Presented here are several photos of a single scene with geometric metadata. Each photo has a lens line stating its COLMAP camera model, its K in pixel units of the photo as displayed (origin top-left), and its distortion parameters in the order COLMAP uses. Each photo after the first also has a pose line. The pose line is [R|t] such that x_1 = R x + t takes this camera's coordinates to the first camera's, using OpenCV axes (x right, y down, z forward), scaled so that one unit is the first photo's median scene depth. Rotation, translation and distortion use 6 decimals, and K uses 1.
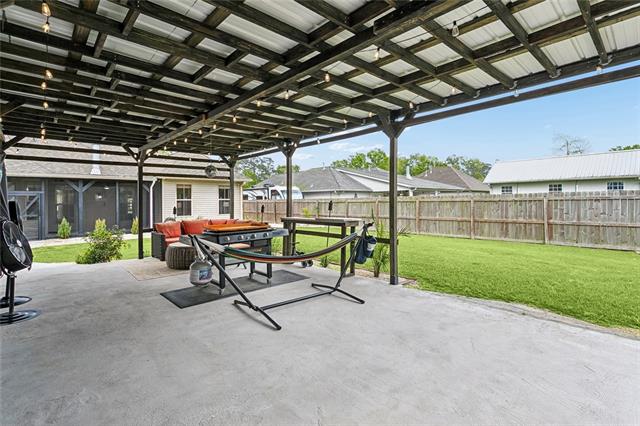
lens RADIAL K [[310.5, 0, 318.2], [0, 310.5, 206.6], [0, 0, 1]] dist [0.007134, -0.000857]
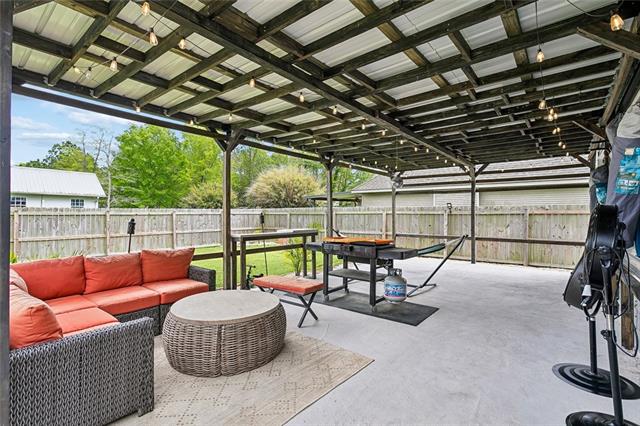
lens RADIAL K [[310.5, 0, 322.5], [0, 310.5, 214.7], [0, 0, 1]] dist [0.007134, -0.000857]
pose [[-0.164026, 0.008084, 0.986423, -0.477594], [0.017853, 0.999827, -0.005225, -0.003137], [-0.986295, 0.016754, -0.164142, 0.516410]]
